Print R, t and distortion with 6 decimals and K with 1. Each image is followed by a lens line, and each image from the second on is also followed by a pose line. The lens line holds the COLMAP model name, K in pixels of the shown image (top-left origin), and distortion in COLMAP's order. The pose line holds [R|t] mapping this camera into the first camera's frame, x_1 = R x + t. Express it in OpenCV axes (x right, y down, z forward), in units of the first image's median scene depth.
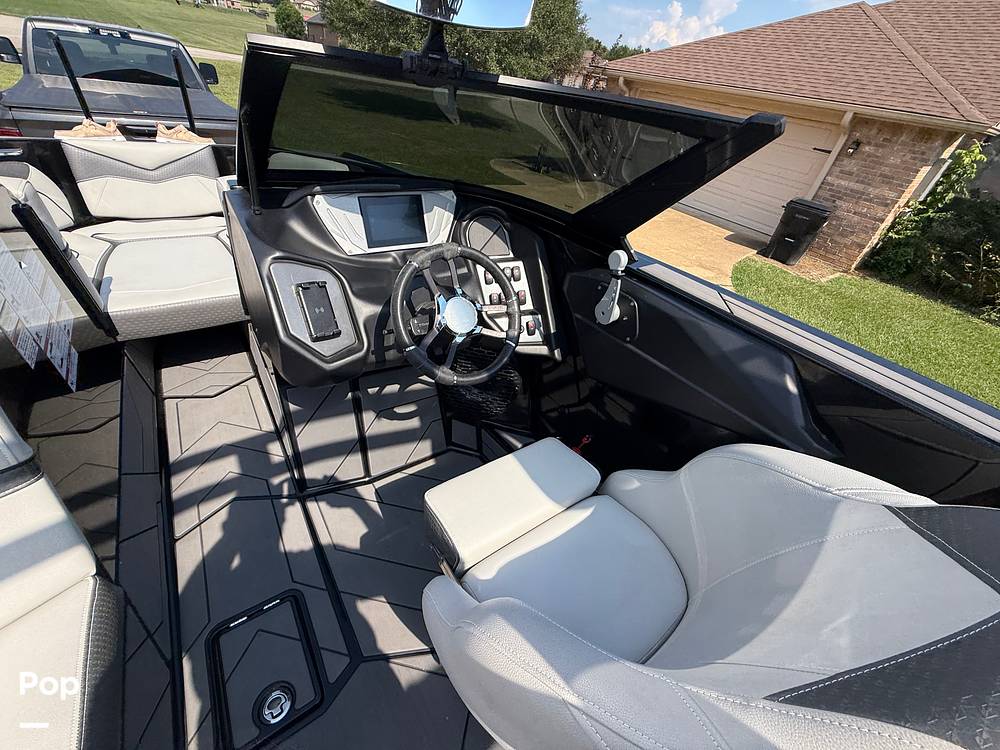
lens RADIAL K [[412.0, 0, 498.8], [0, 412.0, 375.7], [0, 0, 1]] dist [-0.001889, -0.000013]
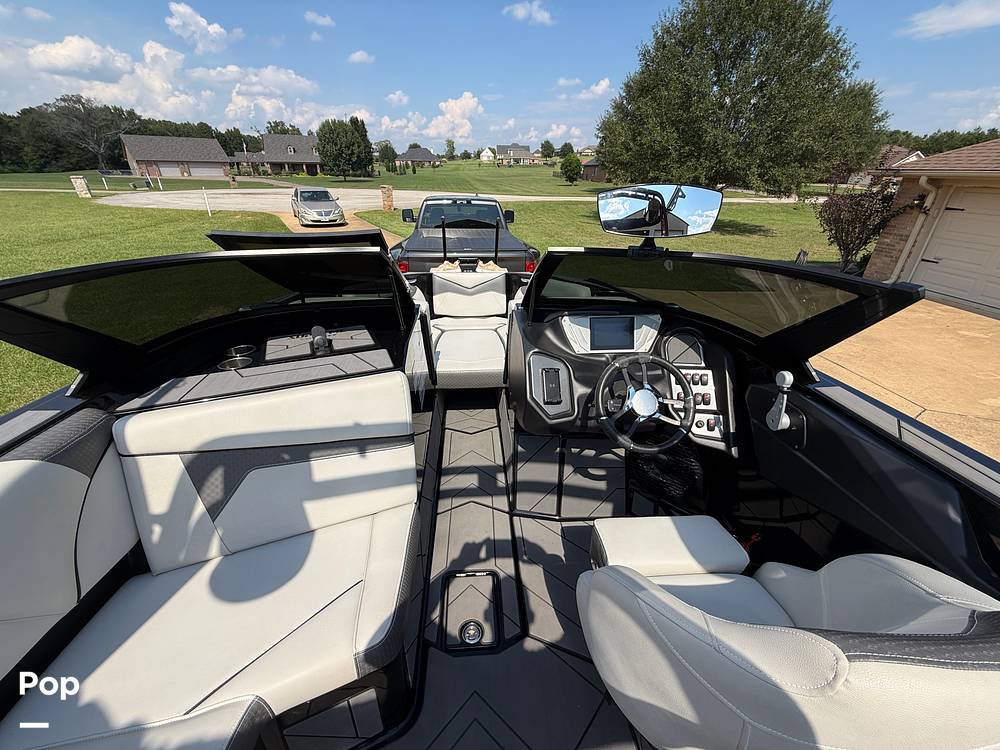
lens RADIAL K [[412.0, 0, 493.5], [0, 412.0, 371.7], [0, 0, 1]] dist [-0.001889, -0.000013]
pose [[0.852220, 0.116612, -0.510022, 0.130554], [-0.227878, 0.960250, -0.161220, 0.072381], [0.470948, 0.253618, 0.844917, -0.344491]]
